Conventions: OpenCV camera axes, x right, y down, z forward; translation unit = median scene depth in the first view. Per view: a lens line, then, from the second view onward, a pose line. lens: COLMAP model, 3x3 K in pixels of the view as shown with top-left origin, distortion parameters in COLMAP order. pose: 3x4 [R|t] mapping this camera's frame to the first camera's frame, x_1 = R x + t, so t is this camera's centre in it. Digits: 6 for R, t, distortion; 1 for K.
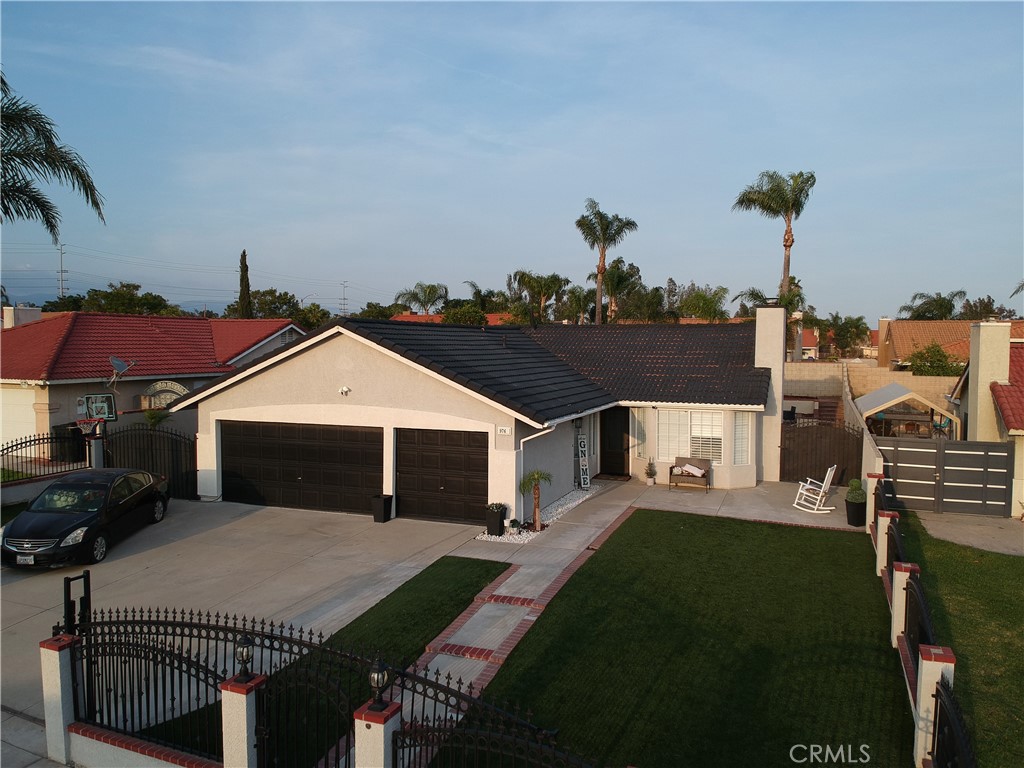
lens RADIAL K [[742.9, 0, 512.0], [0, 742.9, 384.0], [0, 0, 1]] dist [0.109997, -0.204763]
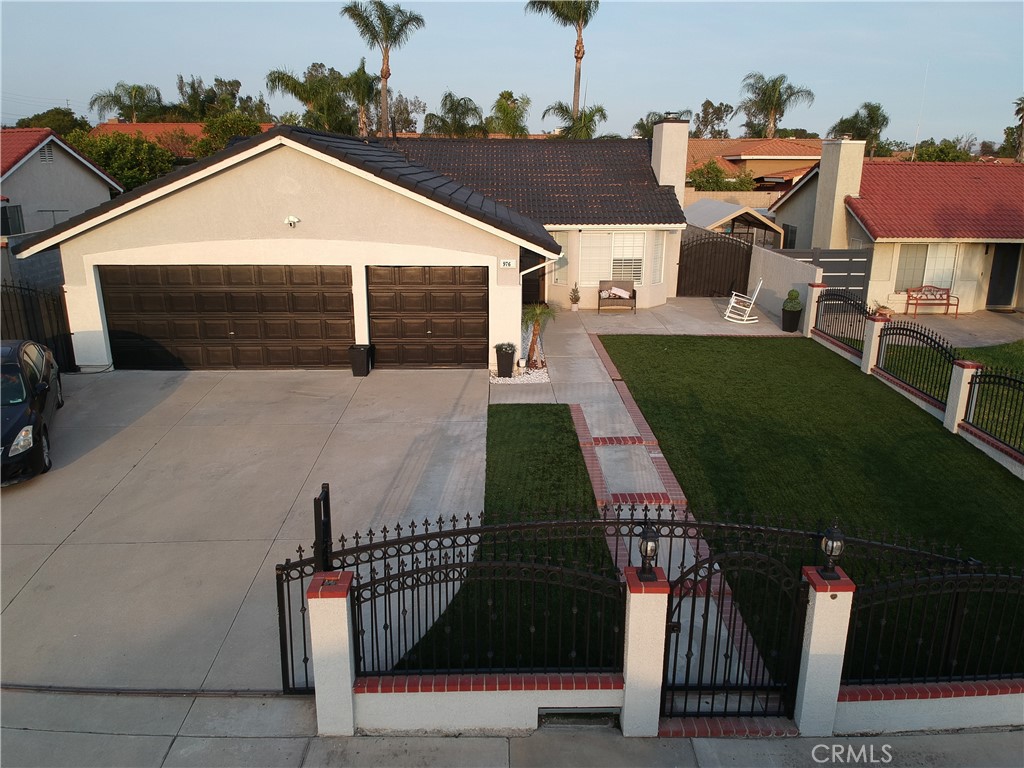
lens RADIAL K [[742.9, 0, 512.0], [0, 742.9, 384.0], [0, 0, 1]] dist [0.109997, -0.204763]
pose [[0.918555, -0.111816, 0.379148, -0.302854], [0.020594, 0.971393, 0.236584, -0.006412], [-0.394756, -0.209507, 0.894581, 0.136193]]
